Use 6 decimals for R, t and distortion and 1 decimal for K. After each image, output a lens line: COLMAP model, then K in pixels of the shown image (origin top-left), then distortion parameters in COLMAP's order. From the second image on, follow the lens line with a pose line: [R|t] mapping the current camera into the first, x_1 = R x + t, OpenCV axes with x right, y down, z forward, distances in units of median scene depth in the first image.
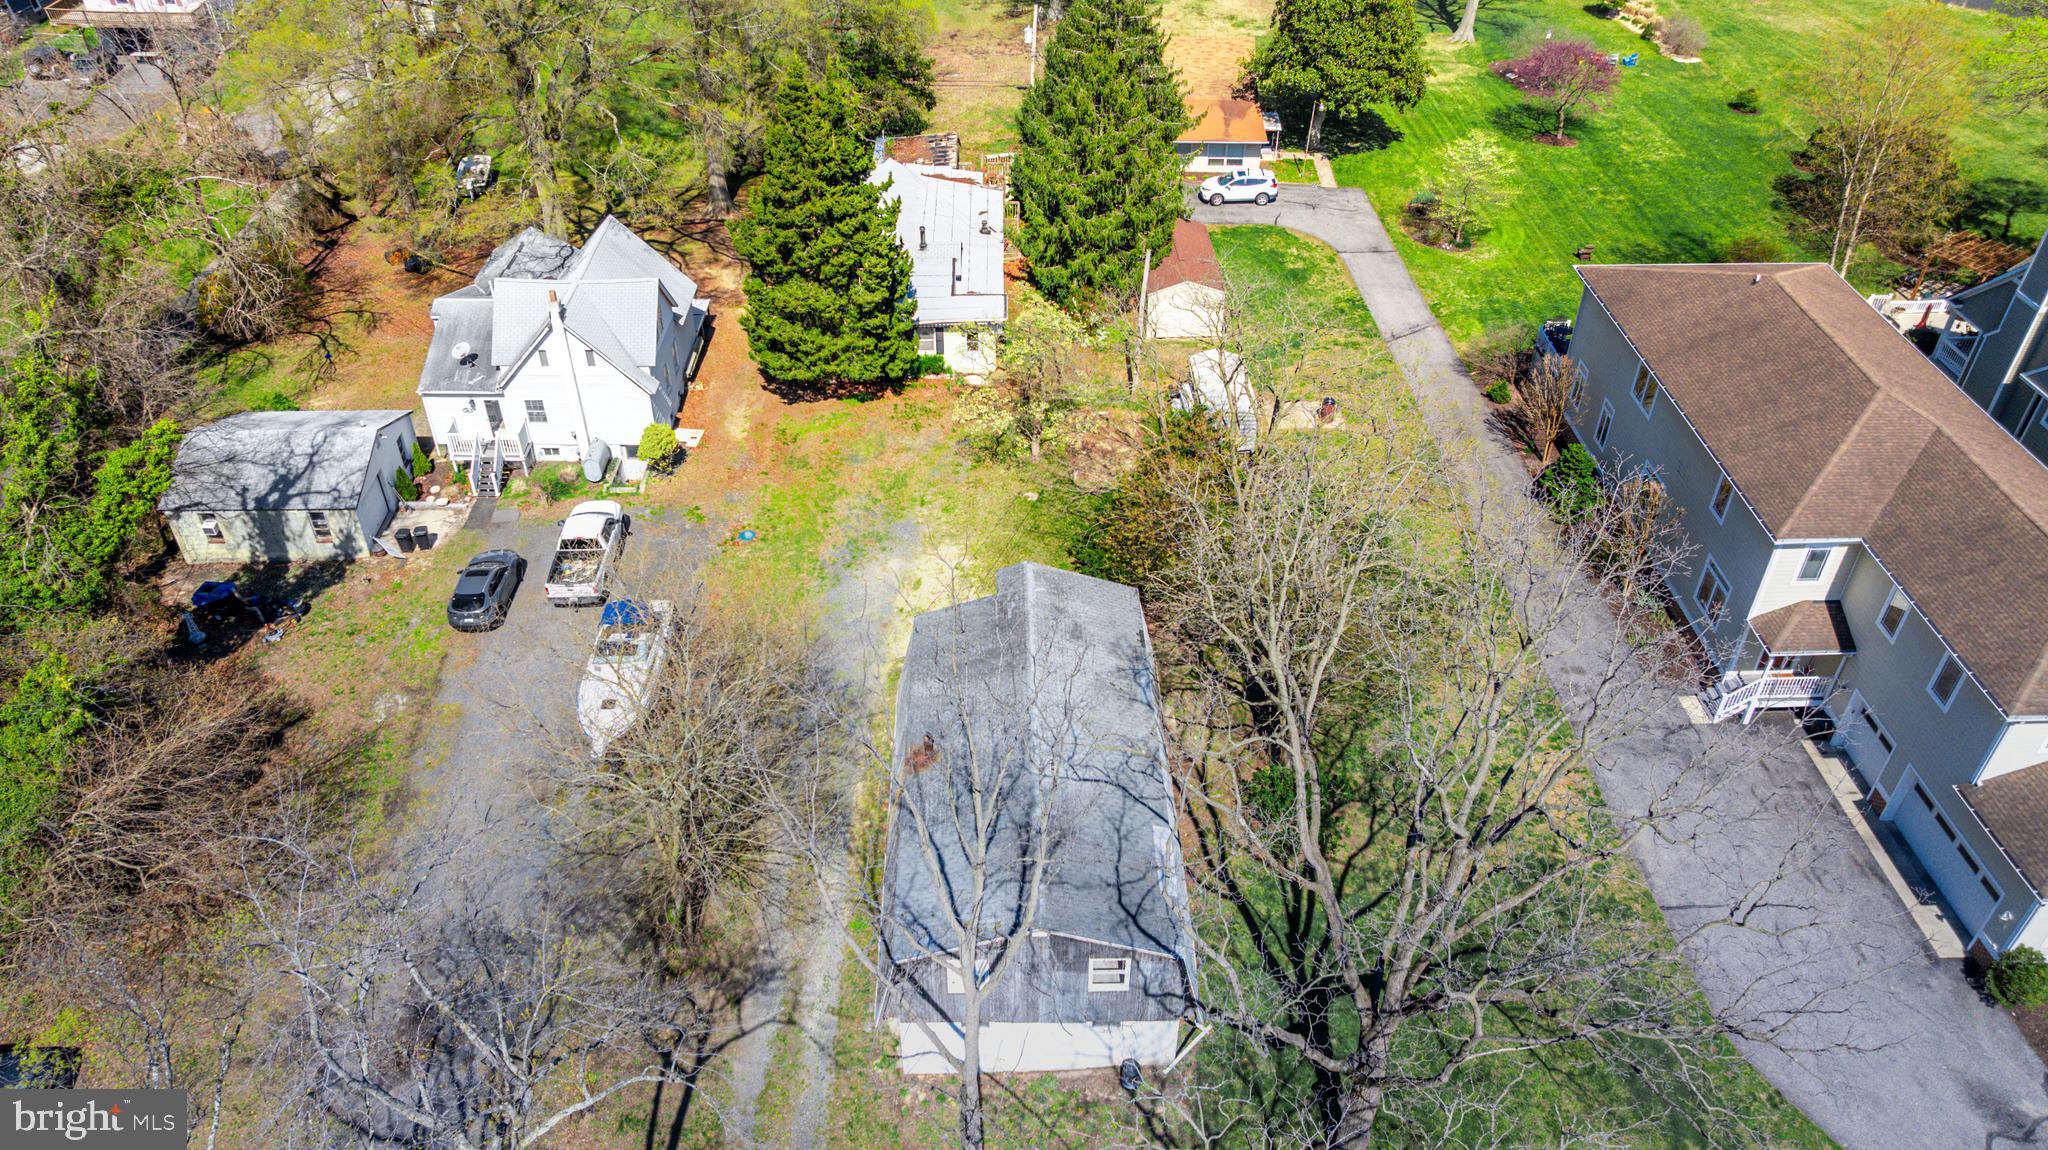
lens RADIAL K [[1453.4, 0, 1018.4], [0, 1453.4, 547.6], [0, 0, 1]] dist [-0.000586, 0.000721]
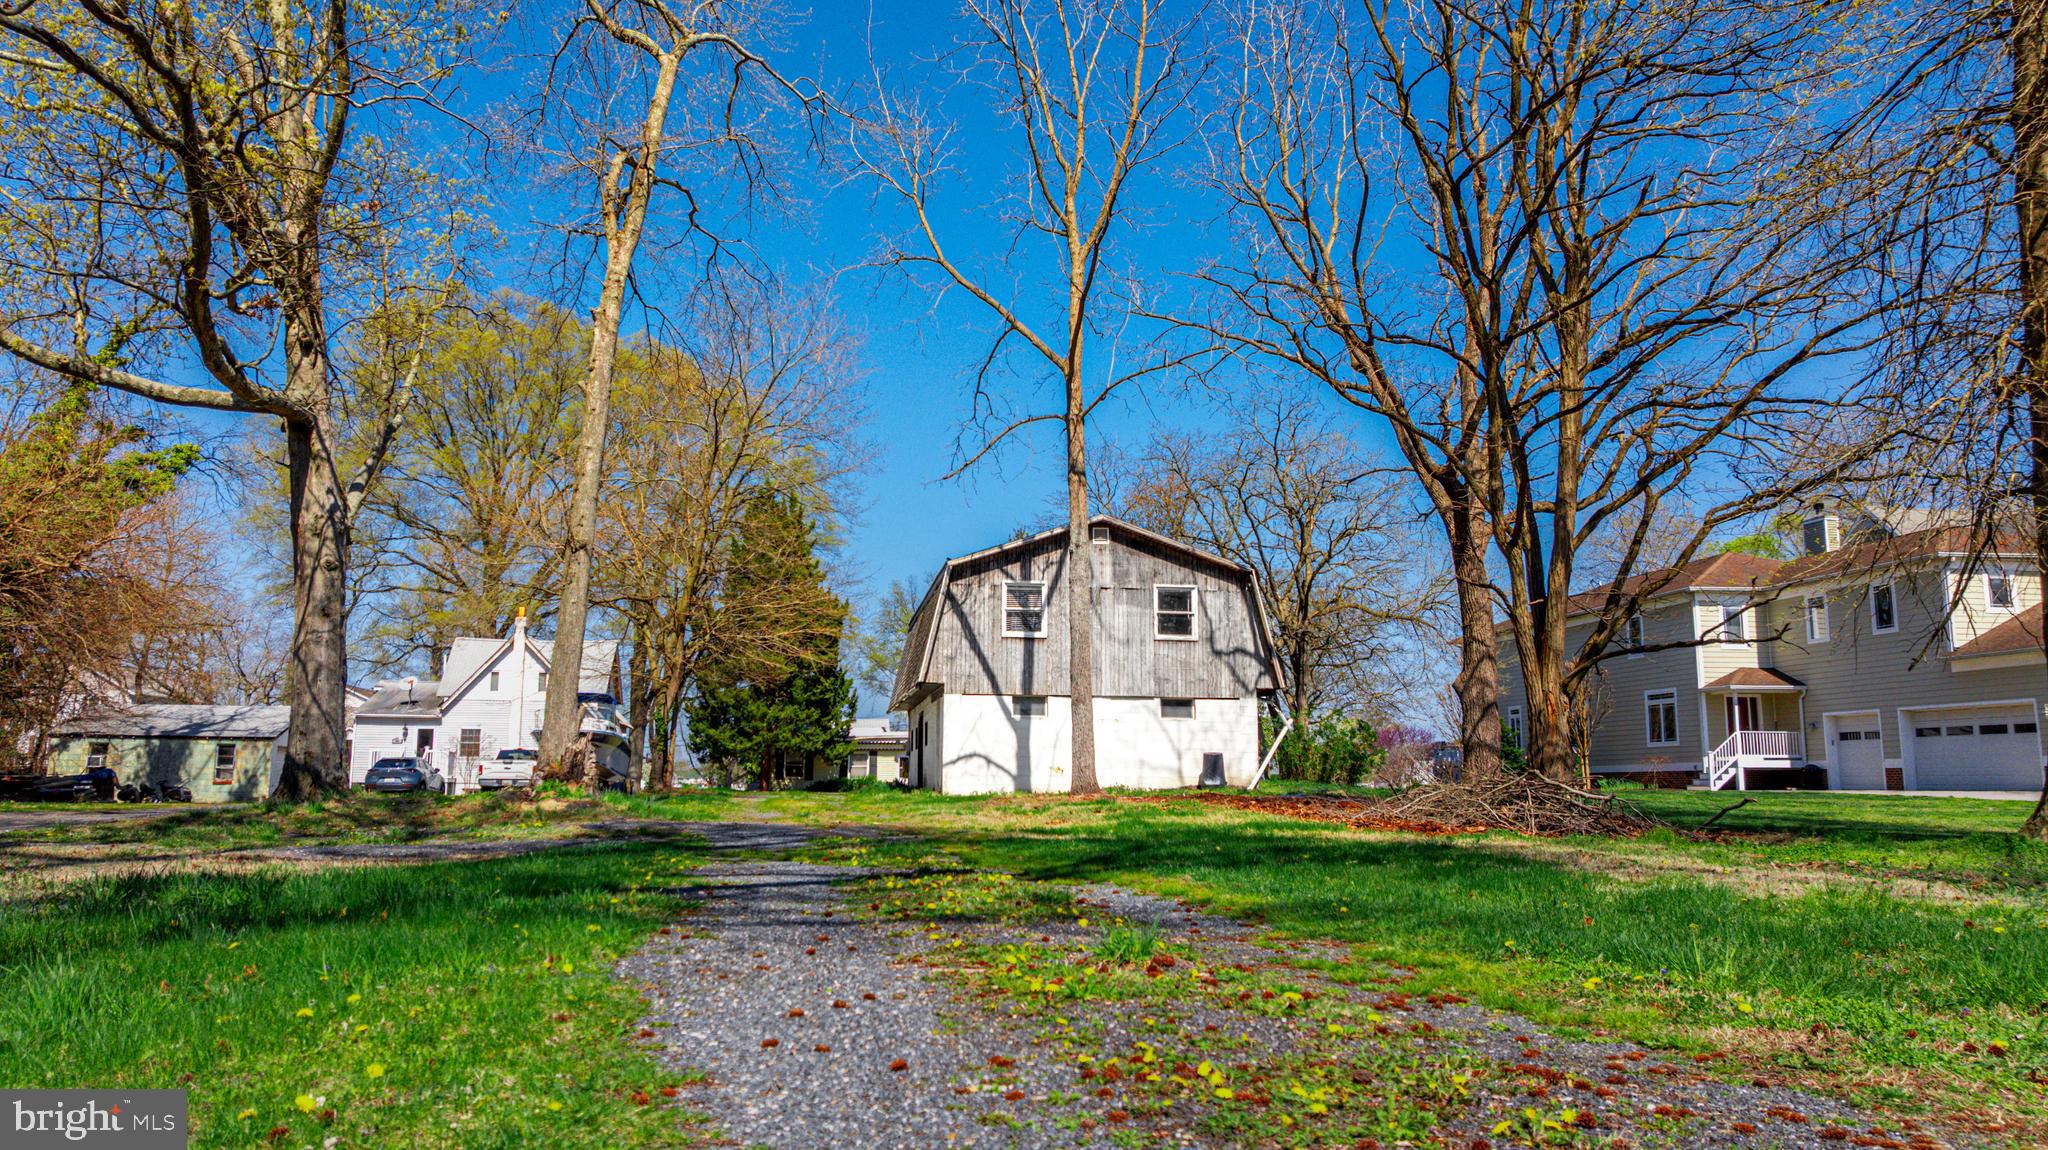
lens RADIAL K [[1439.7, 0, 1017.9], [0, 1439.7, 550.9], [0, 0, 1]] dist [-0.015630, 0.001934]
pose [[0.992725, 0.022952, 0.118200, -0.078490], [0.070060, 0.688274, -0.722060, 0.503907], [-0.097926, 0.725088, 0.681658, 0.200538]]
